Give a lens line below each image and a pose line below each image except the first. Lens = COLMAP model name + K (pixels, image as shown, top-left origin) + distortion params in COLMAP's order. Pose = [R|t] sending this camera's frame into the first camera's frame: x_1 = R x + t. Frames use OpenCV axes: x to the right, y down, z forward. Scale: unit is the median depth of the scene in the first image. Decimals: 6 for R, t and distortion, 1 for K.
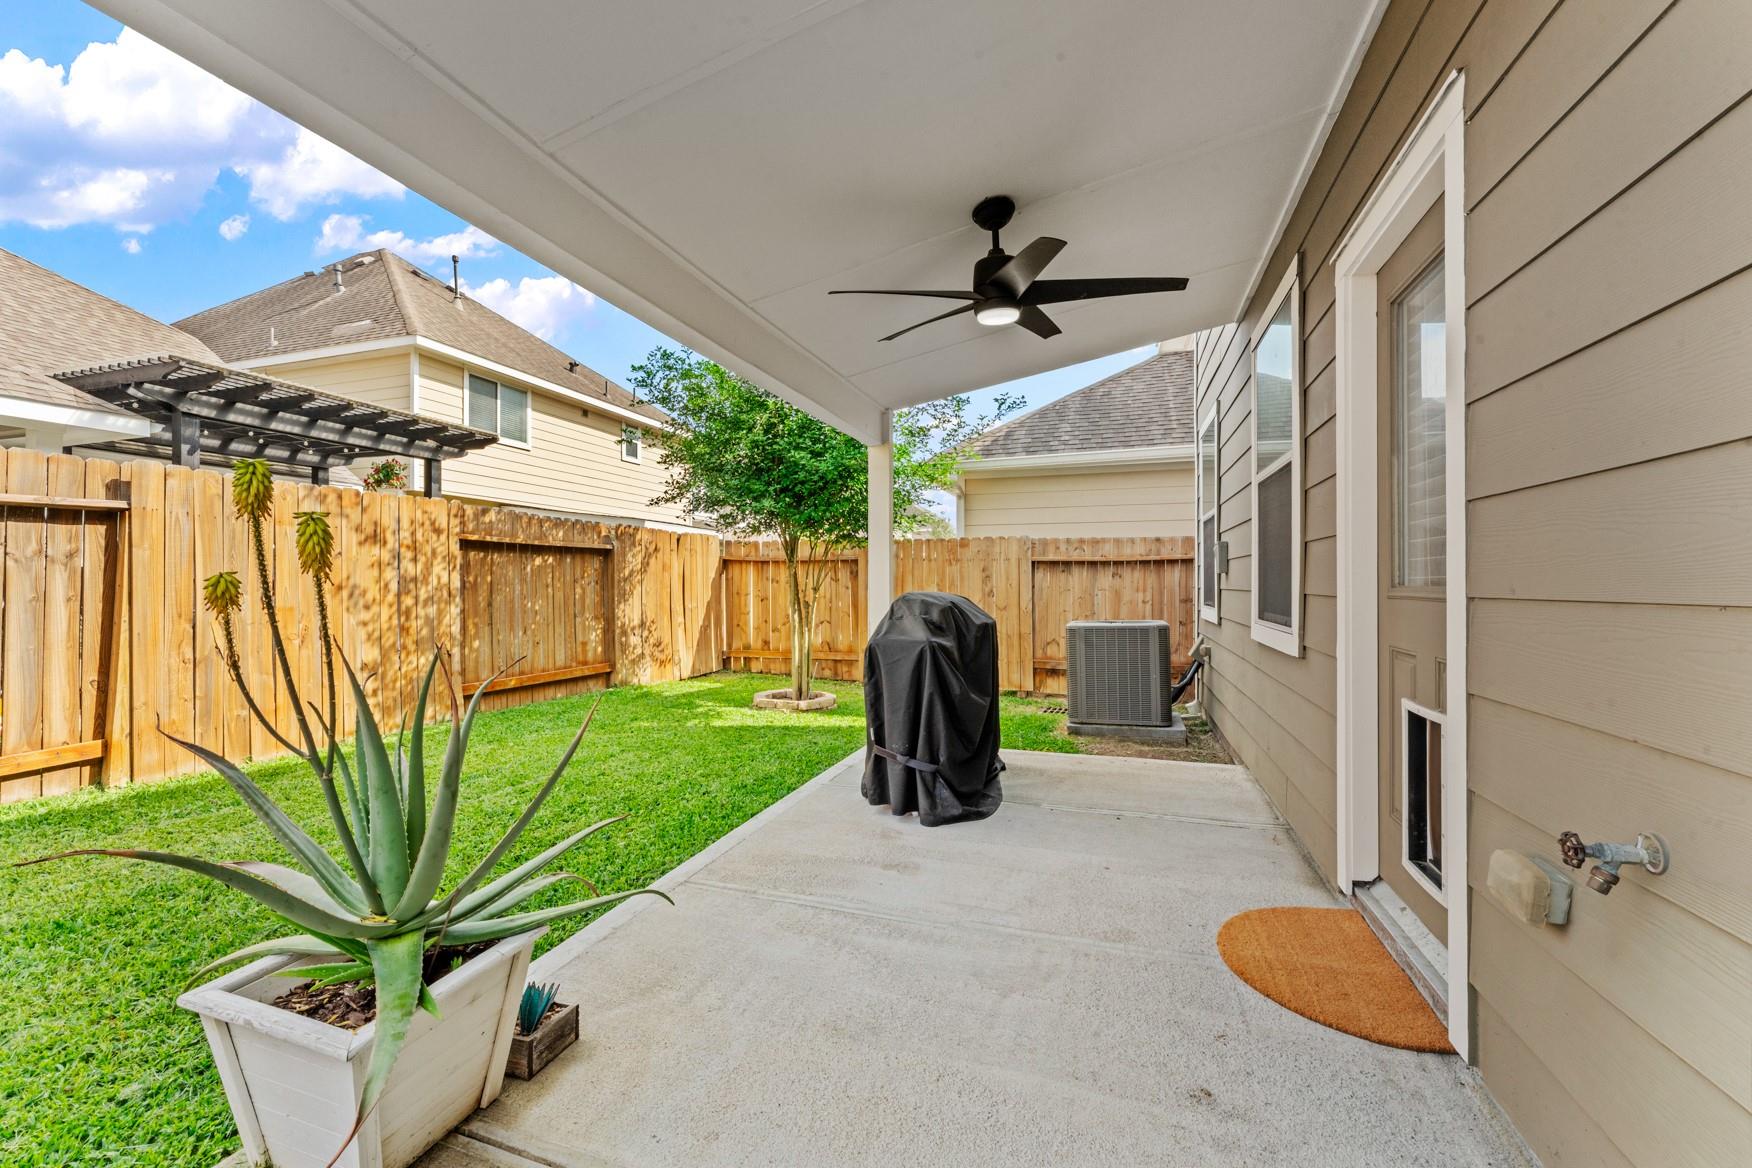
lens RADIAL K [[711.3, 0, 873.3], [0, 711.3, 585.7], [0, 0, 1]] dist [-0.002164, -0.000109]
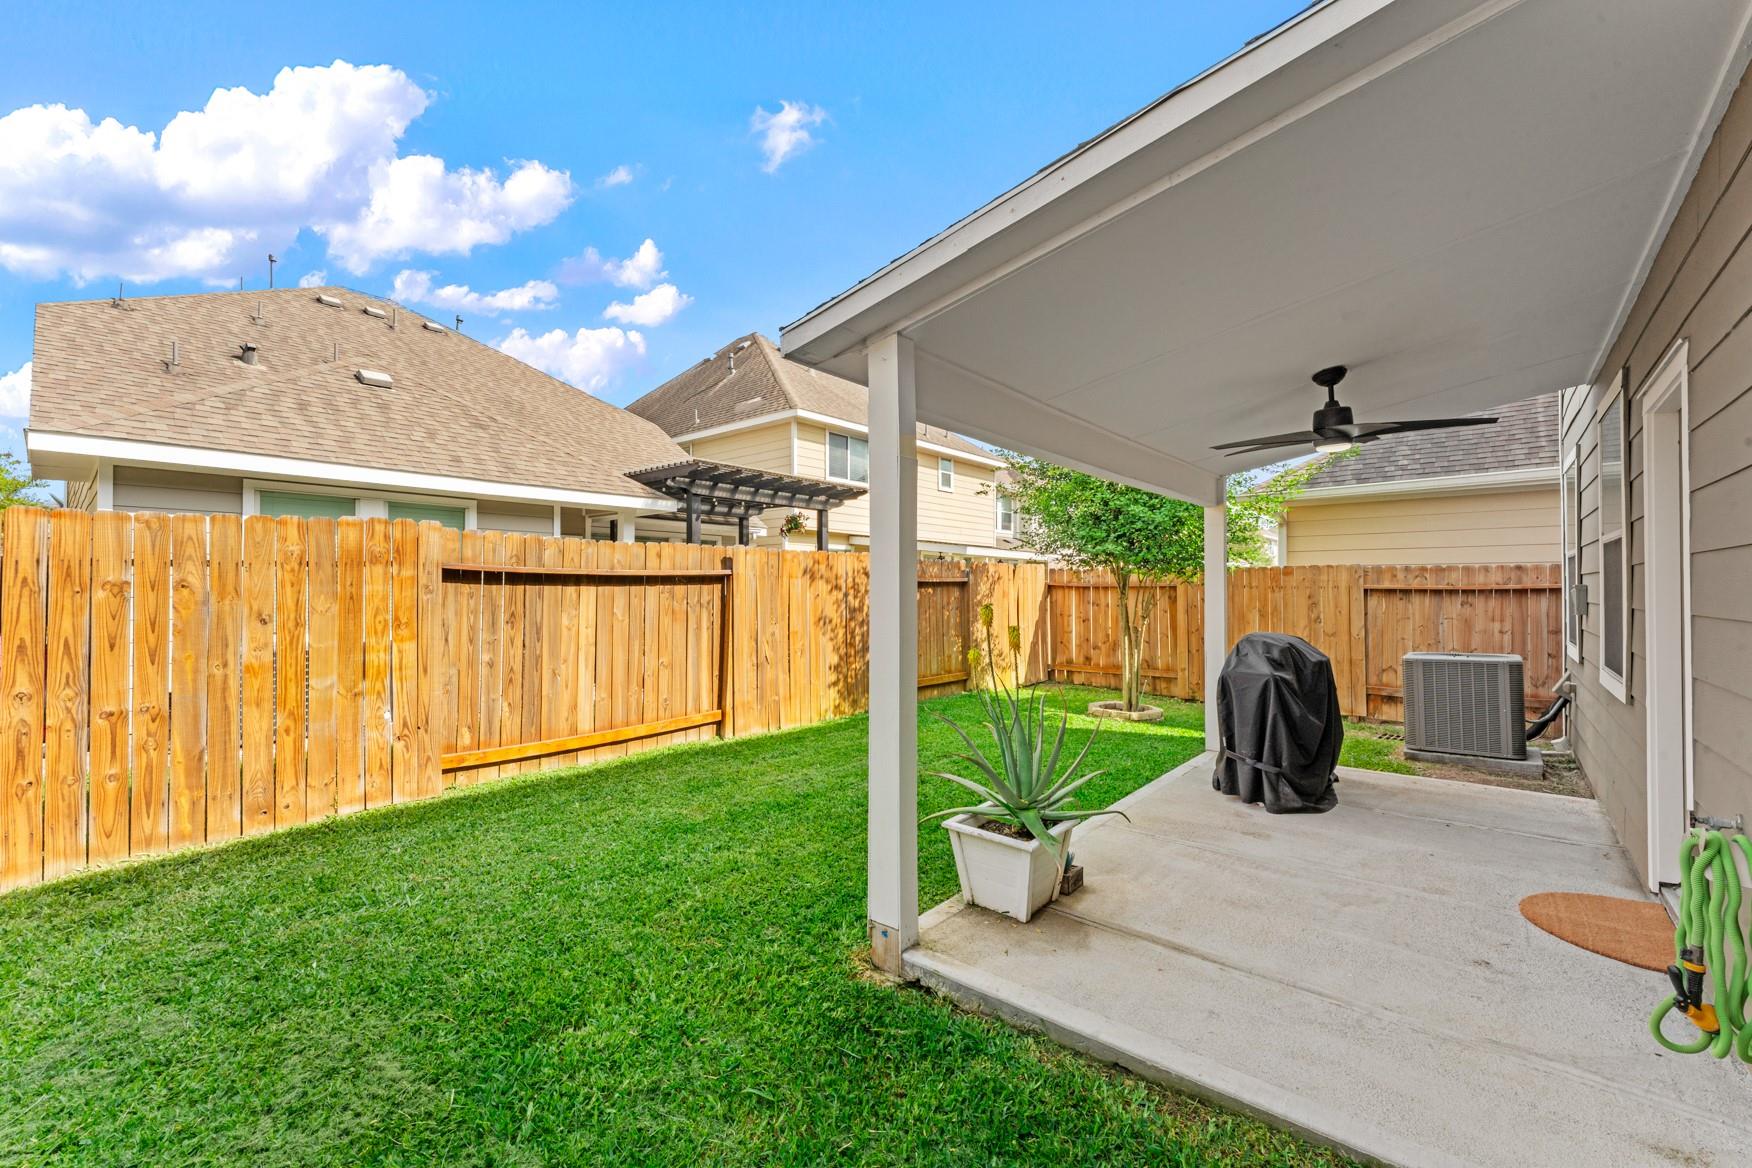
lens RADIAL K [[711.3, 0, 873.3], [0, 711.3, 585.7], [0, 0, 1]] dist [-0.002164, -0.000109]
pose [[0.926434, -0.003410, -0.376442, -0.061577], [0.000730, 0.999973, -0.007260, -0.043609], [0.376456, 0.006451, 0.926412, -0.282110]]
